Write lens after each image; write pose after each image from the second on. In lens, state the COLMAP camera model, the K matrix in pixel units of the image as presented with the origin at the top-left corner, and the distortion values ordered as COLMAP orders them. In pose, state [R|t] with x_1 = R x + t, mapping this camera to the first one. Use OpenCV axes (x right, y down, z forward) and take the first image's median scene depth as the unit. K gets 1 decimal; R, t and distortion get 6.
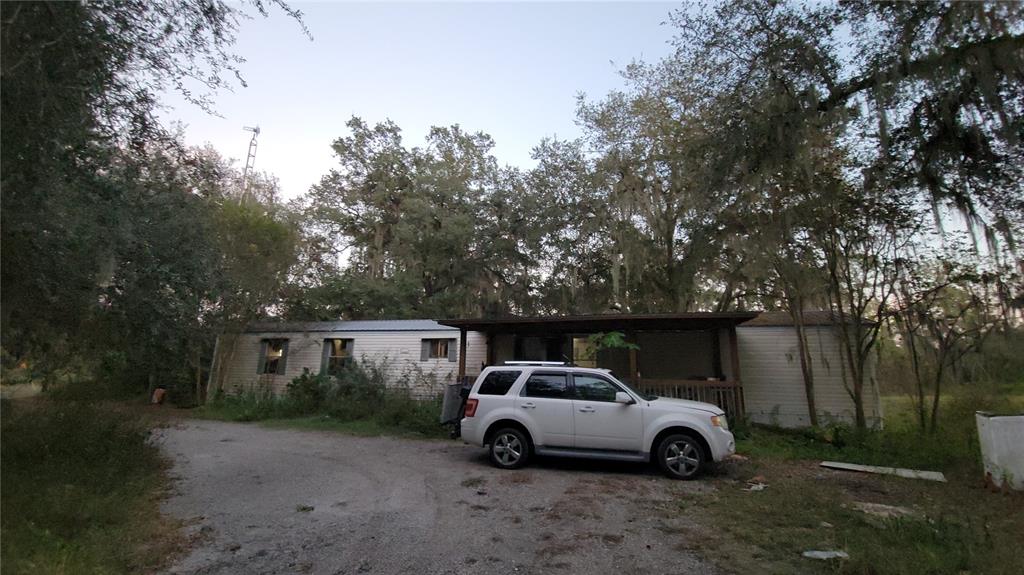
lens RADIAL K [[417.7, 0, 512.0], [0, 417.7, 287.5], [0, 0, 1]] dist [0.000634, -0.006077]
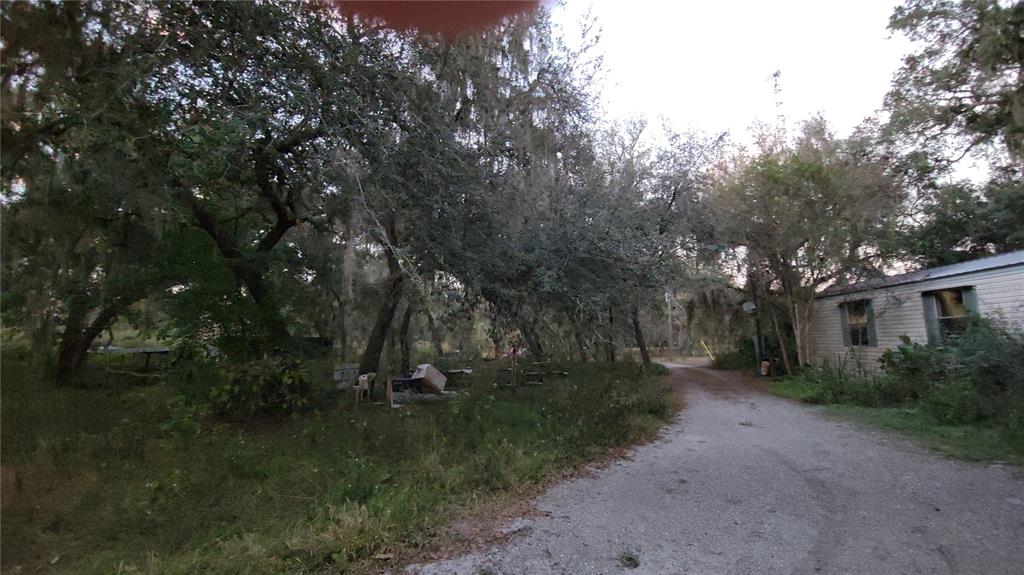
lens RADIAL K [[416.0, 0, 512.0], [0, 416.0, 287.5], [0, 0, 1]] dist [0.001278, -0.006278]
pose [[0.235845, -0.153116, -0.959652, 0.031187], [0.215661, 0.971132, -0.101947, 0.033369], [0.947558, -0.182916, 0.262058, 0.164384]]
